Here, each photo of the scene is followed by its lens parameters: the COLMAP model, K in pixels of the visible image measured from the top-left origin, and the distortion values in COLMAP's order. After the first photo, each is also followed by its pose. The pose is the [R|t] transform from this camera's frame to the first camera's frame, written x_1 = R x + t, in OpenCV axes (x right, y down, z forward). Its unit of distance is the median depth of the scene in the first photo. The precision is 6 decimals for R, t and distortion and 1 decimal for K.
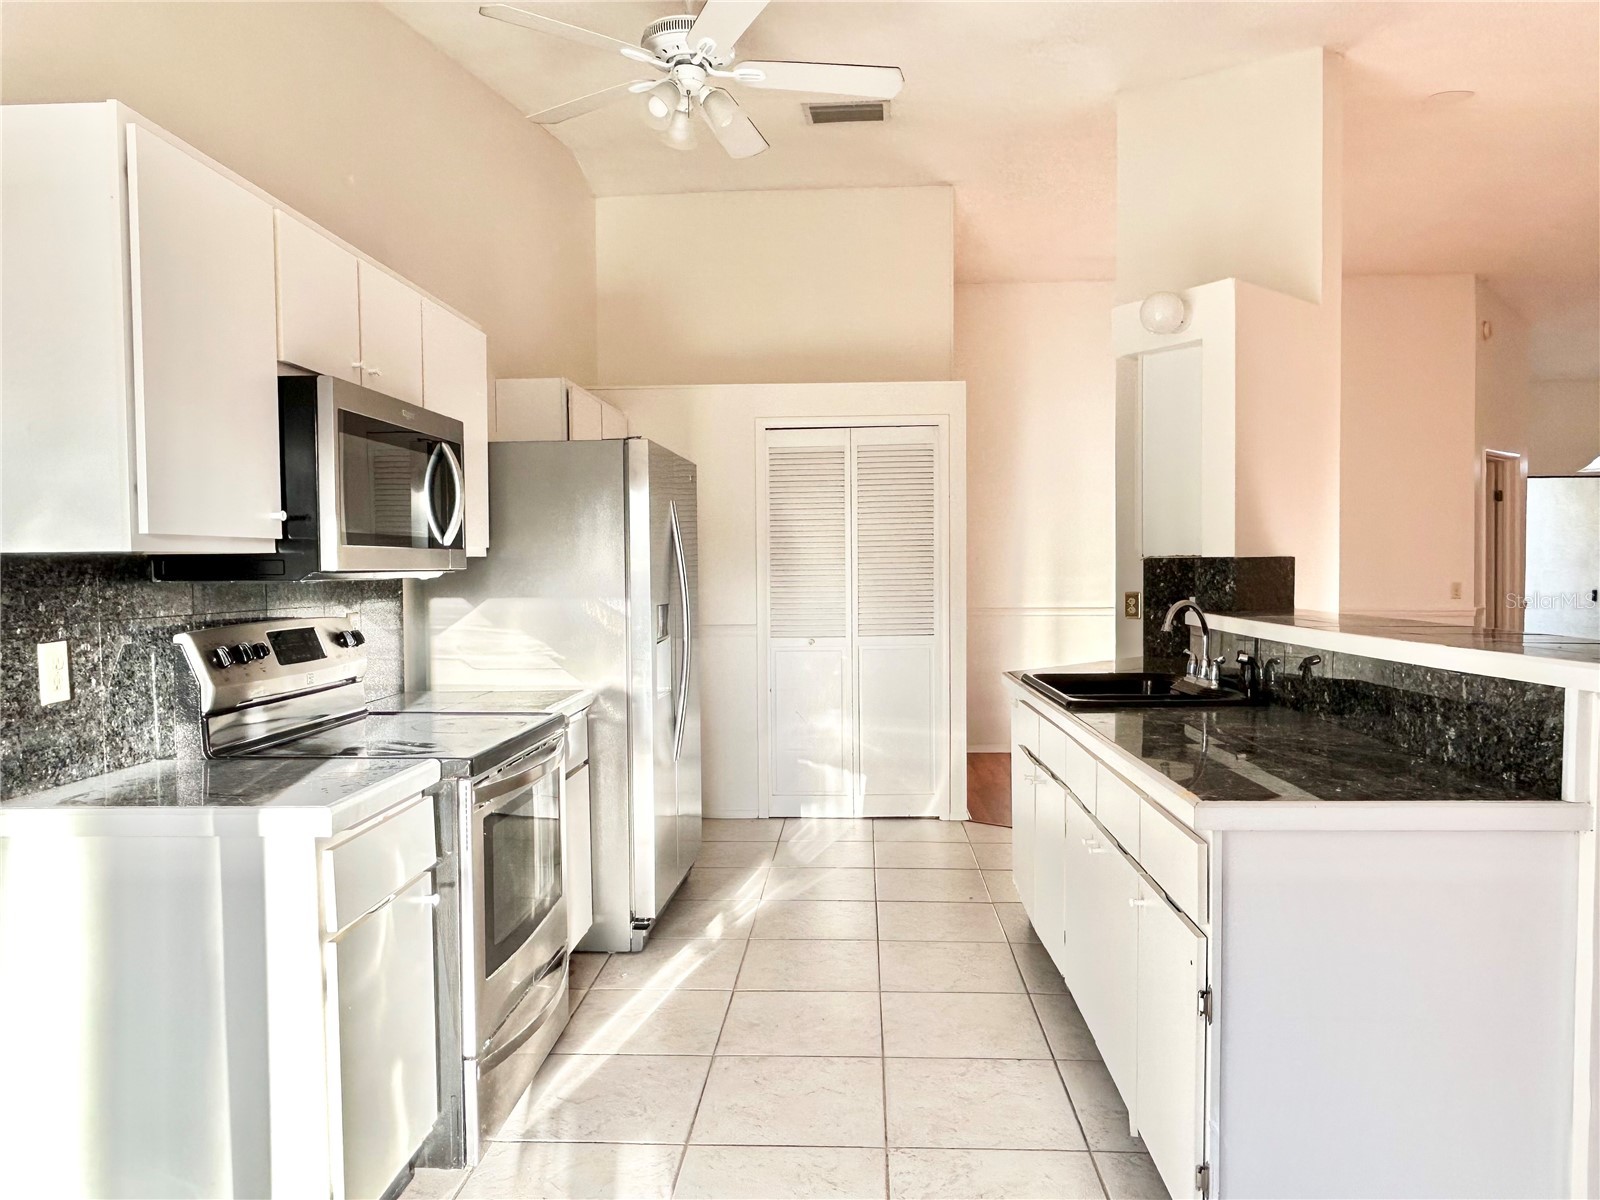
lens RADIAL K [[1097.3, 0, 806.2], [0, 1097.3, 608.5], [0, 0, 1]] dist [-0.003808, -0.004201]
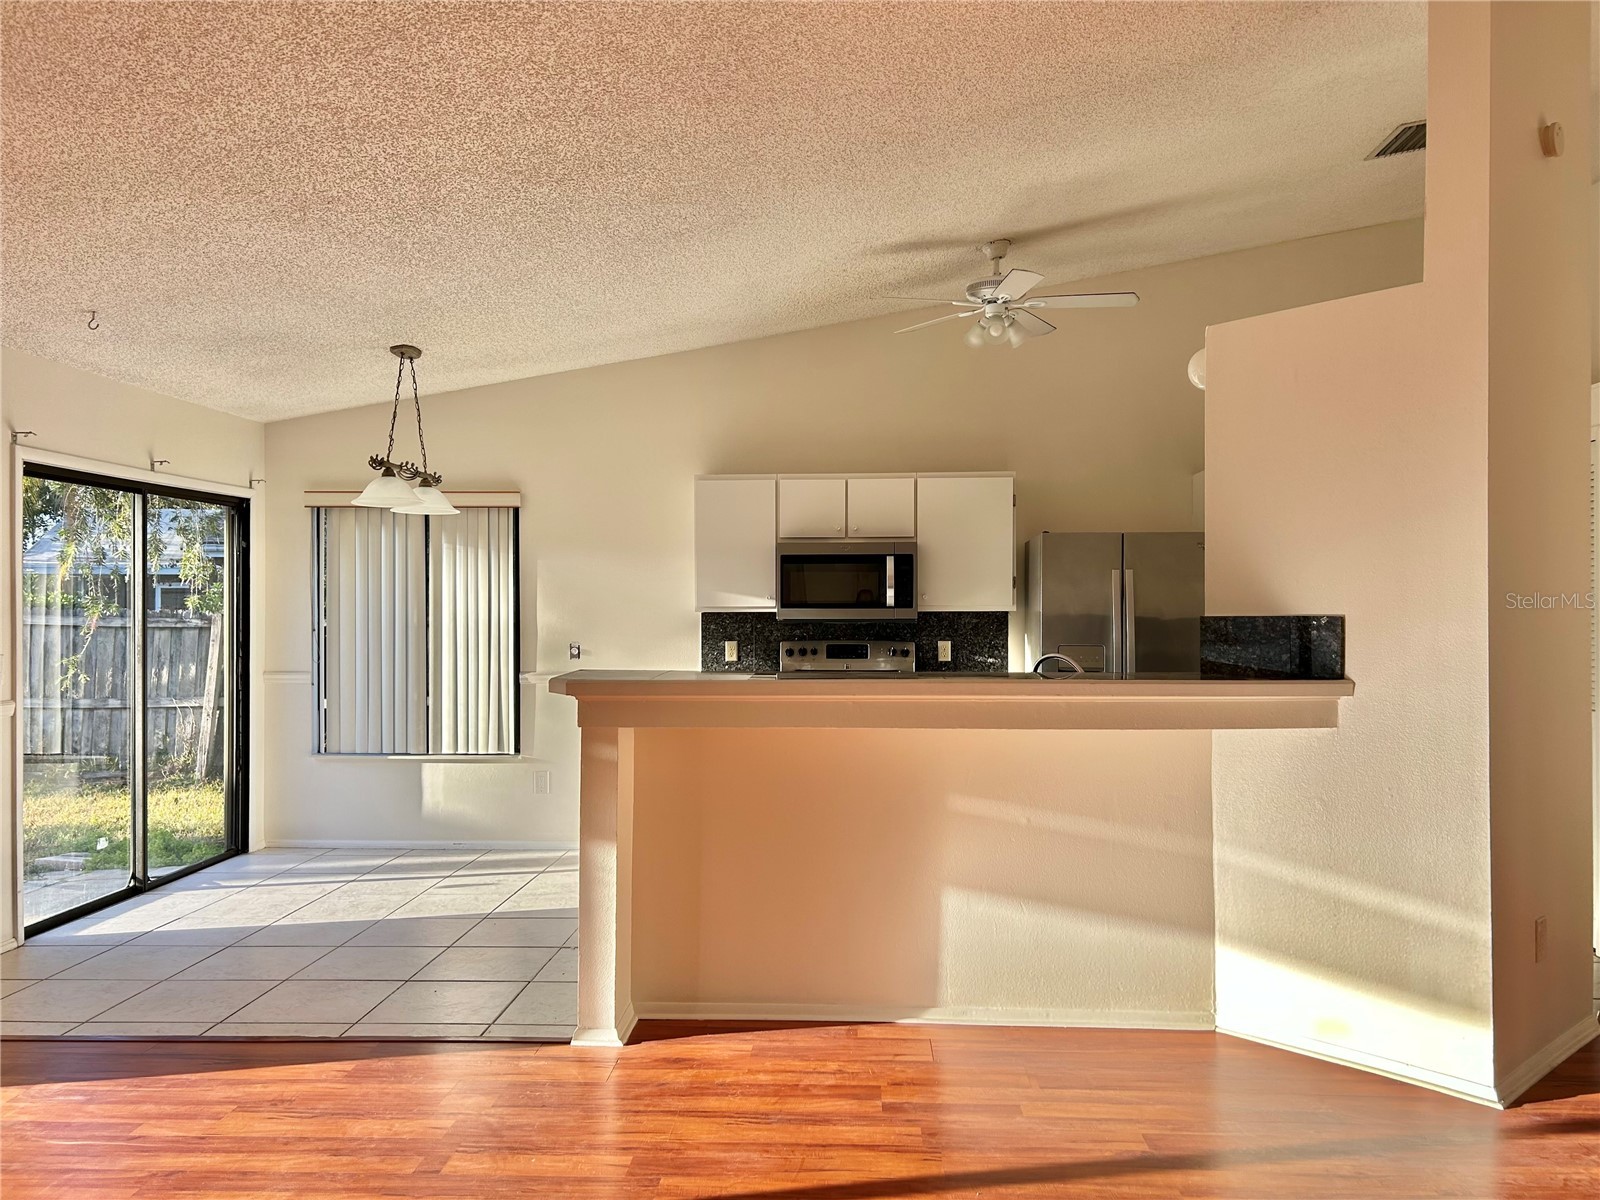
lens RADIAL K [[1206.1, 0, 804.3], [0, 1206.1, 607.1], [0, 0, 1]] dist [0.055970, -0.059703]
pose [[0.002216, 0.002146, -0.999995, 1.751398], [-0.038940, 0.999239, 0.002058, -0.052160], [0.999239, 0.038935, 0.002298, 0.787753]]
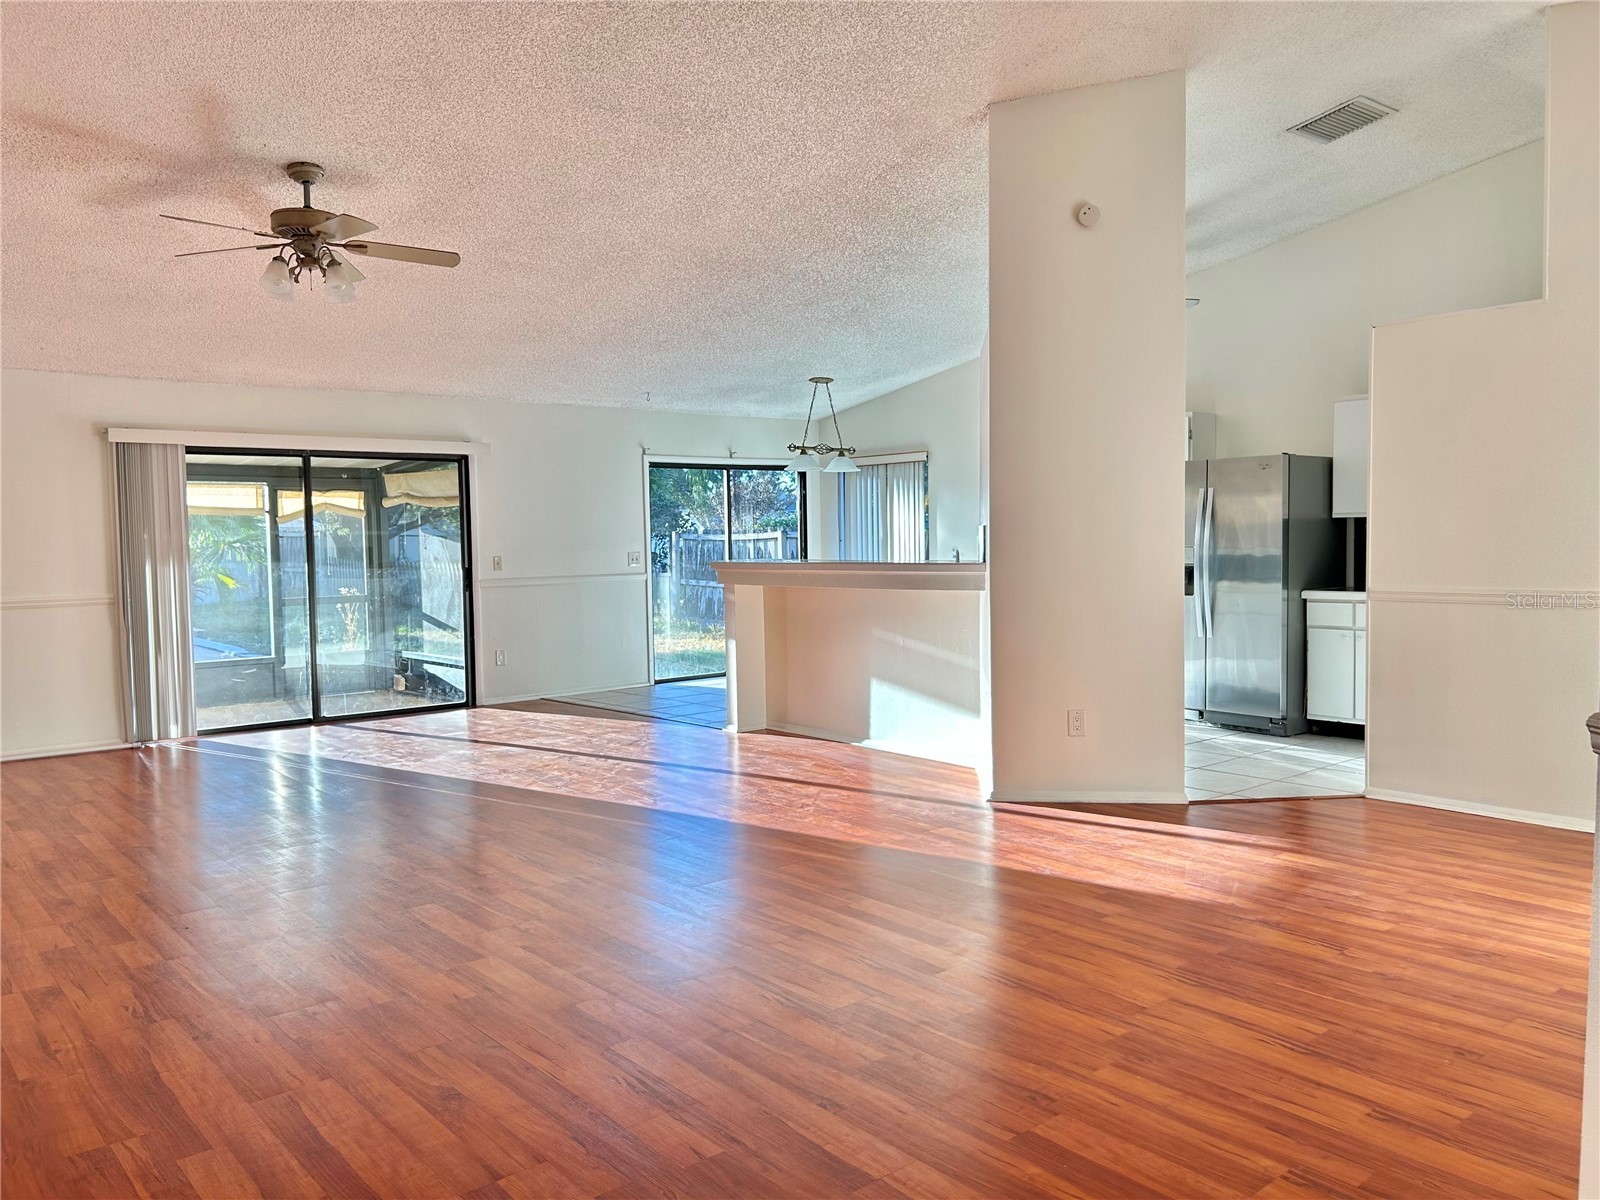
lens RADIAL K [[1206.1, 0, 798.4], [0, 1206.1, 598.9], [0, 0, 1]] dist [0.055970, -0.059703]
pose [[-0.733093, 0.052729, -0.678081, 2.159300], [-0.006407, 0.996411, 0.084409, -0.106518], [0.680098, 0.066224, -0.730124, 2.557028]]
